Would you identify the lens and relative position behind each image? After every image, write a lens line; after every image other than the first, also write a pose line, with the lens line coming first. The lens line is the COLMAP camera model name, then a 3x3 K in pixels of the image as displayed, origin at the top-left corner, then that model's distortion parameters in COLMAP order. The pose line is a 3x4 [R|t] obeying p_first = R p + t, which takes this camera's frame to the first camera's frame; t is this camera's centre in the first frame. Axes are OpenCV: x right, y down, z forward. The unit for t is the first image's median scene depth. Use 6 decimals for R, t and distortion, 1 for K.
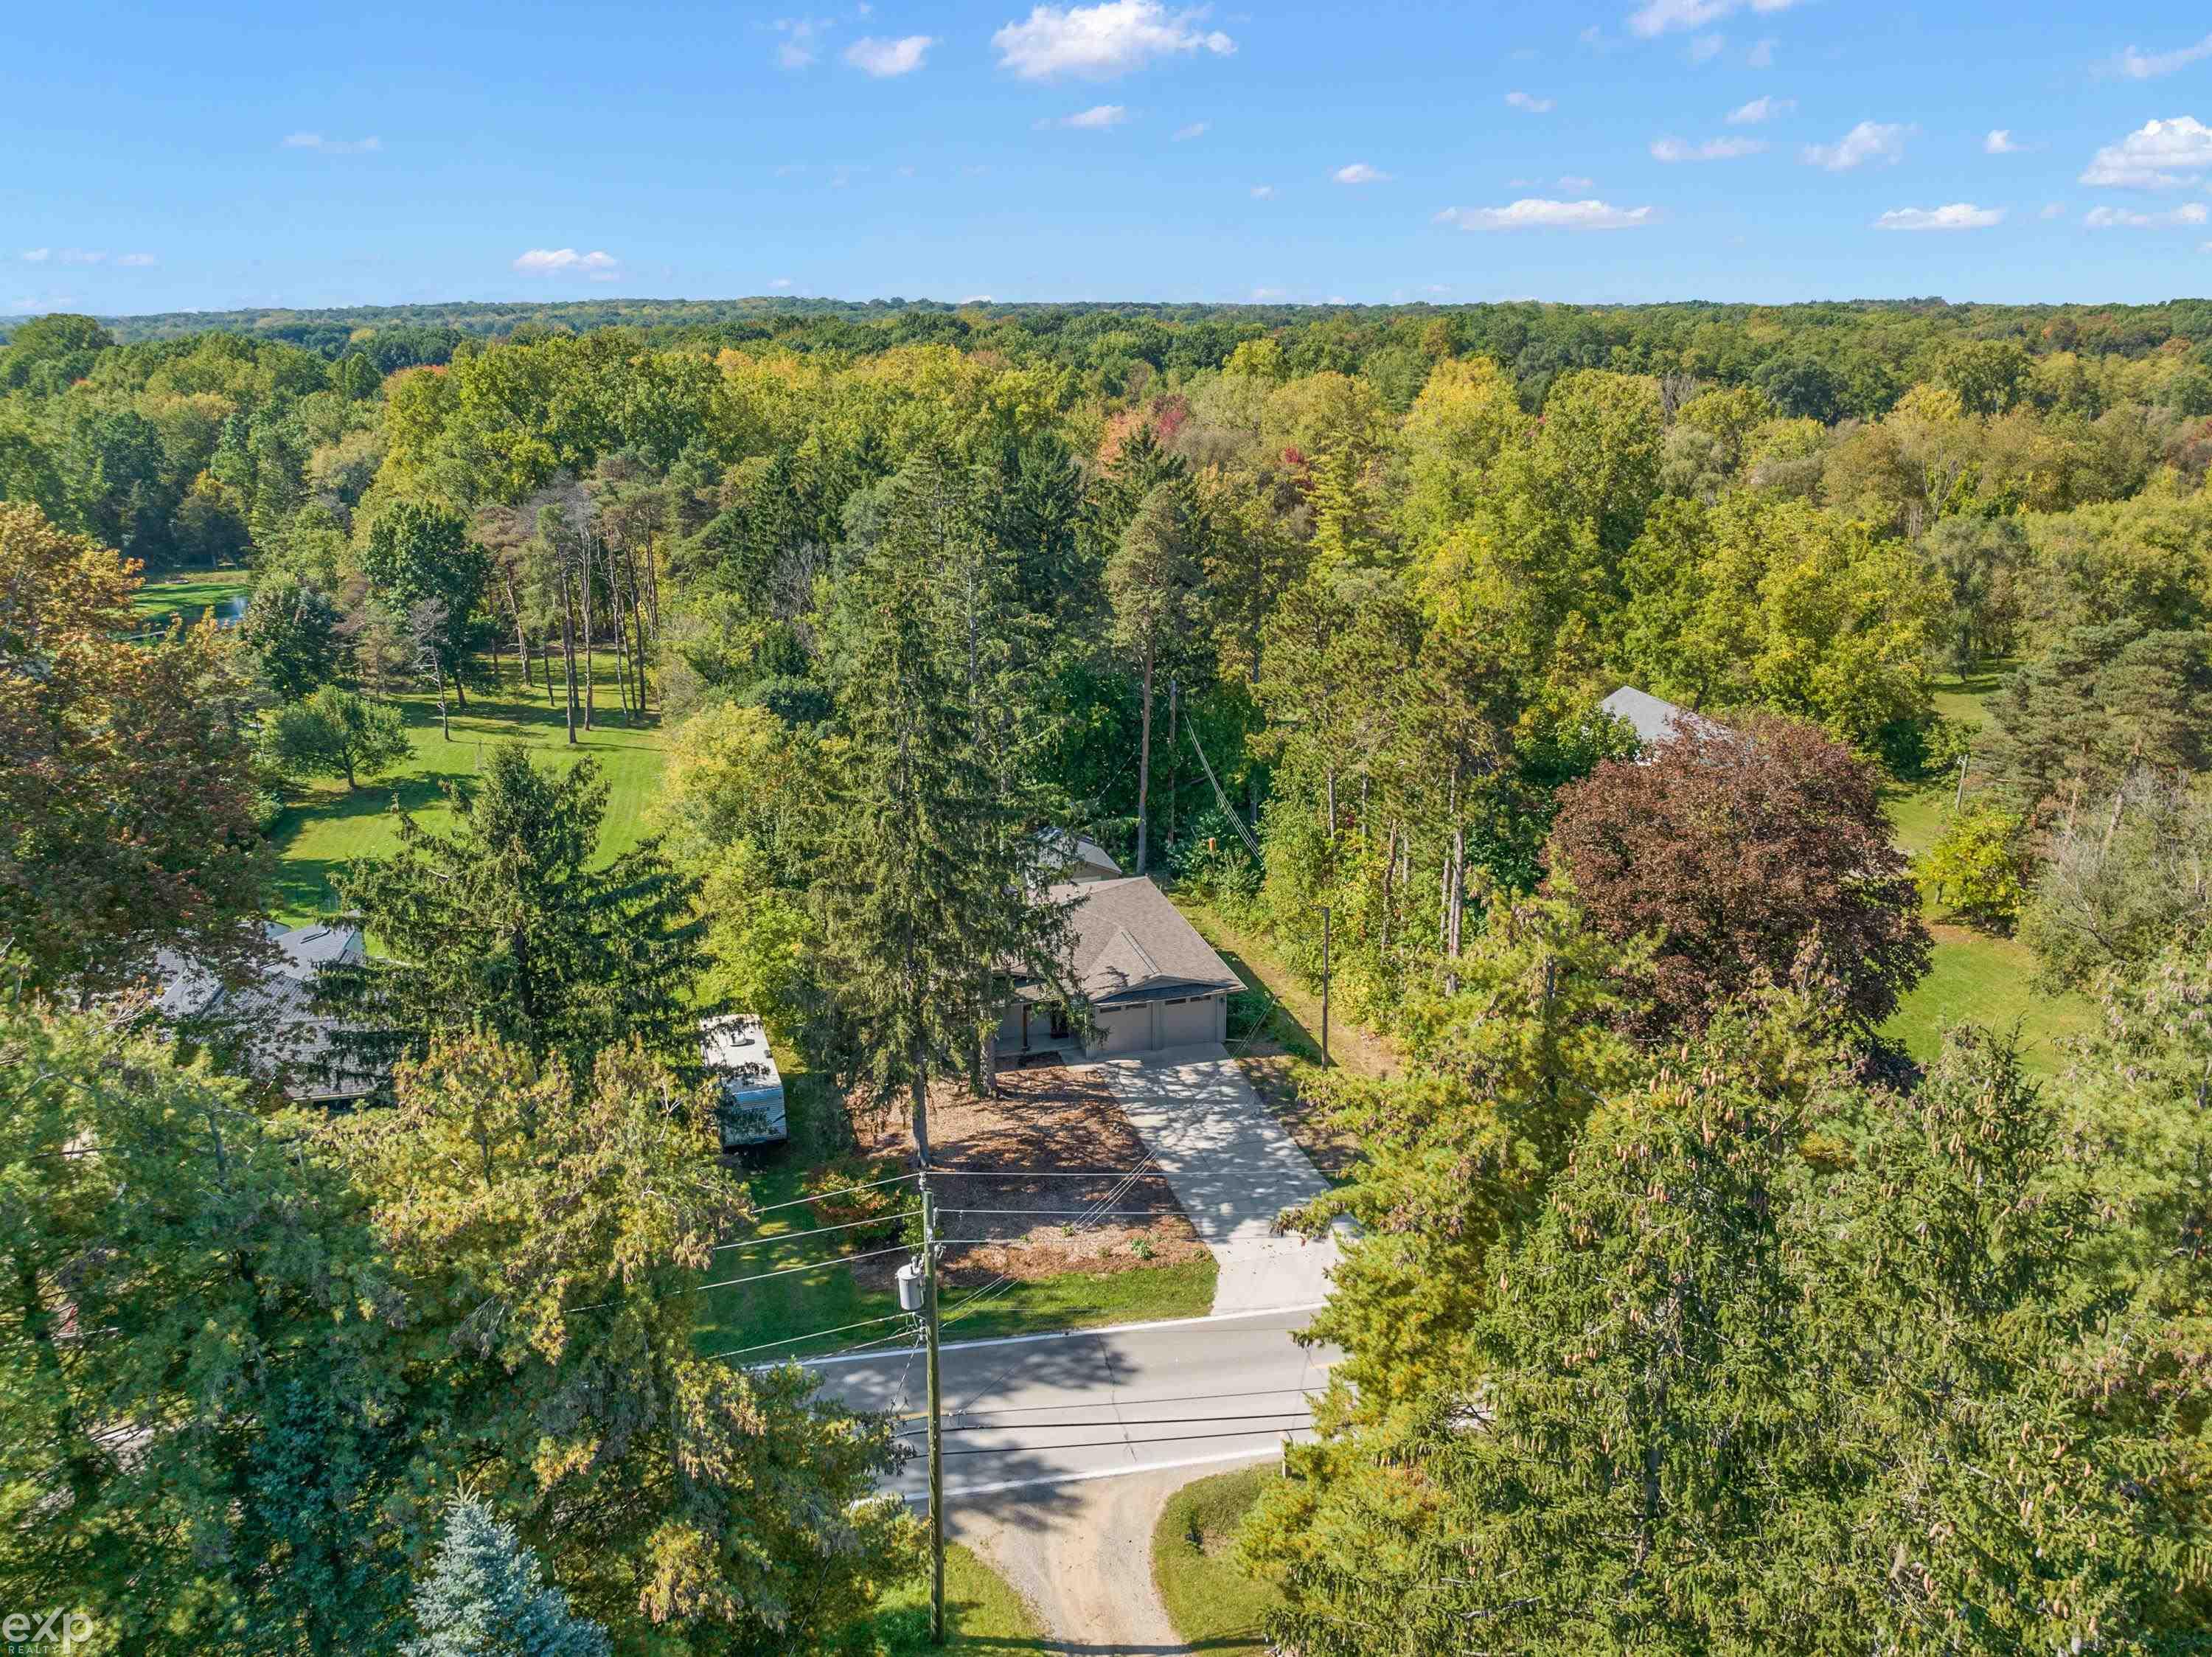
lens RADIAL K [[1541.0, 0, 1106.0], [0, 1541.0, 828.5], [0, 0, 1]] dist [-0.045443, -0.004107]
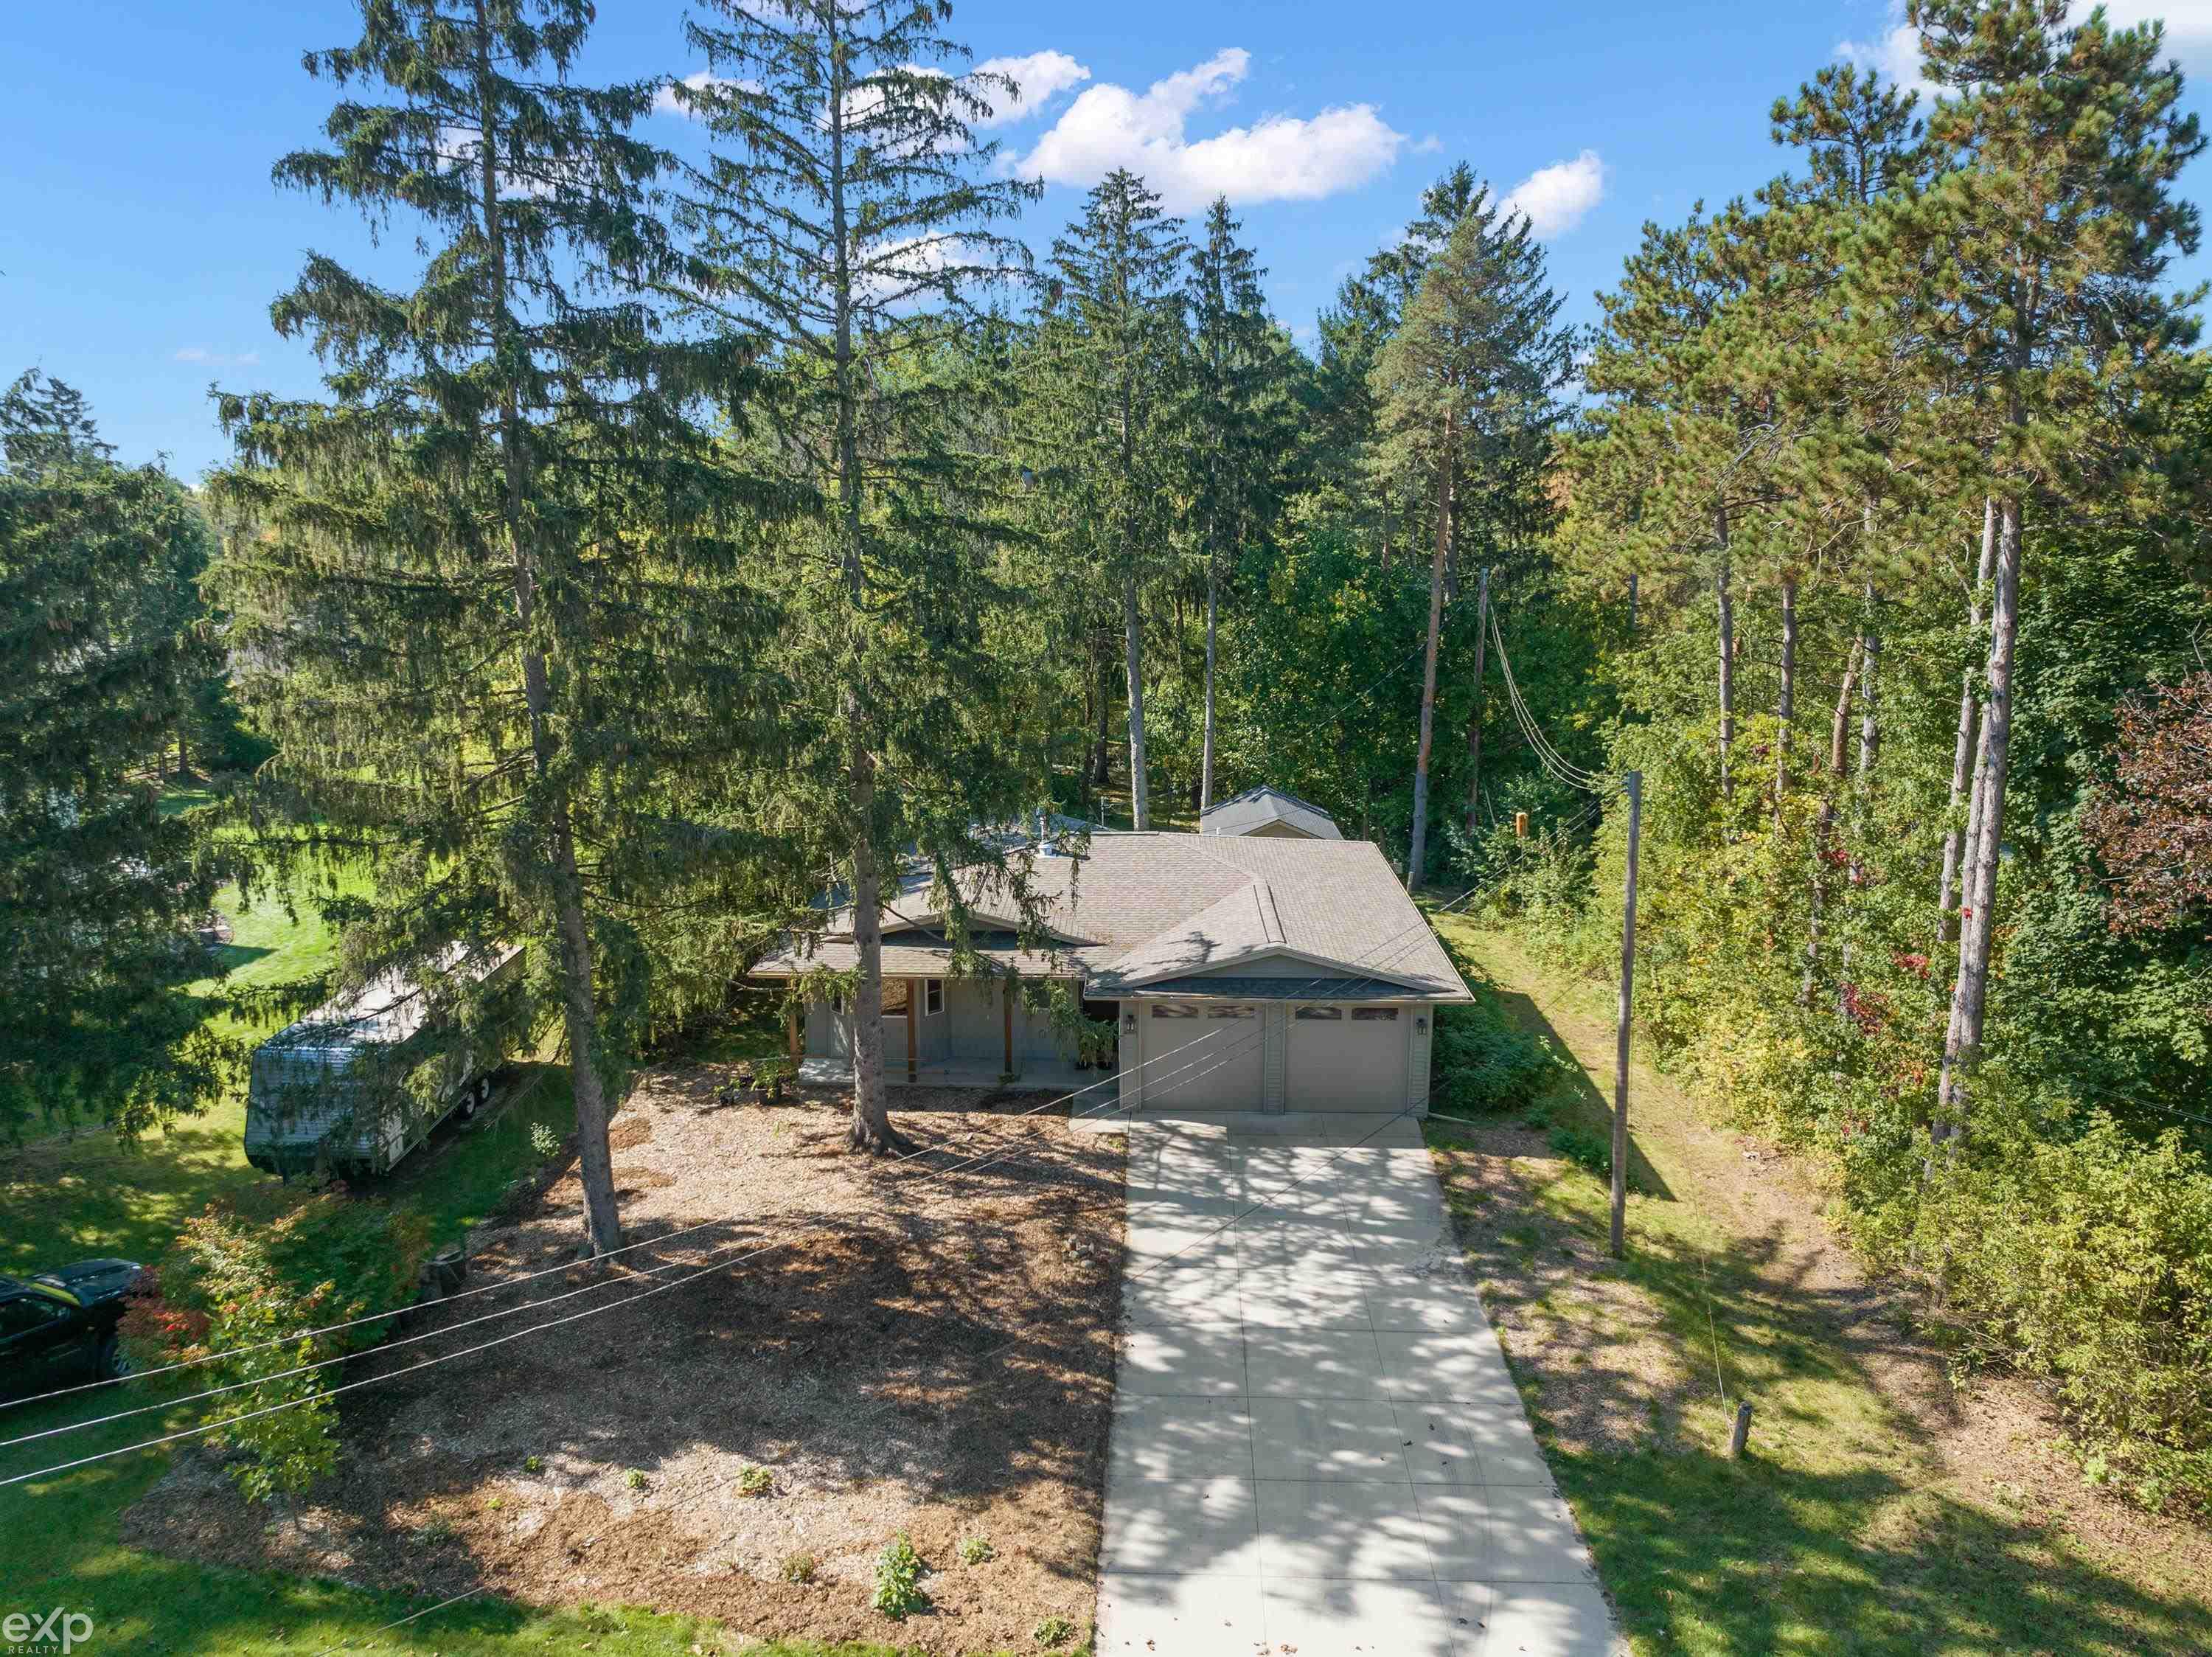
lens RADIAL K [[1548.0, 0, 1117.8], [0, 1548.0, 850.9], [0, 0, 1]] dist [-0.048301, -0.002016]
pose [[0.955000, 0.068644, -0.288552, 0.130043], [-0.096889, 0.991680, -0.084756, 0.118237], [0.280333, 0.108900, 0.953706, 0.567908]]
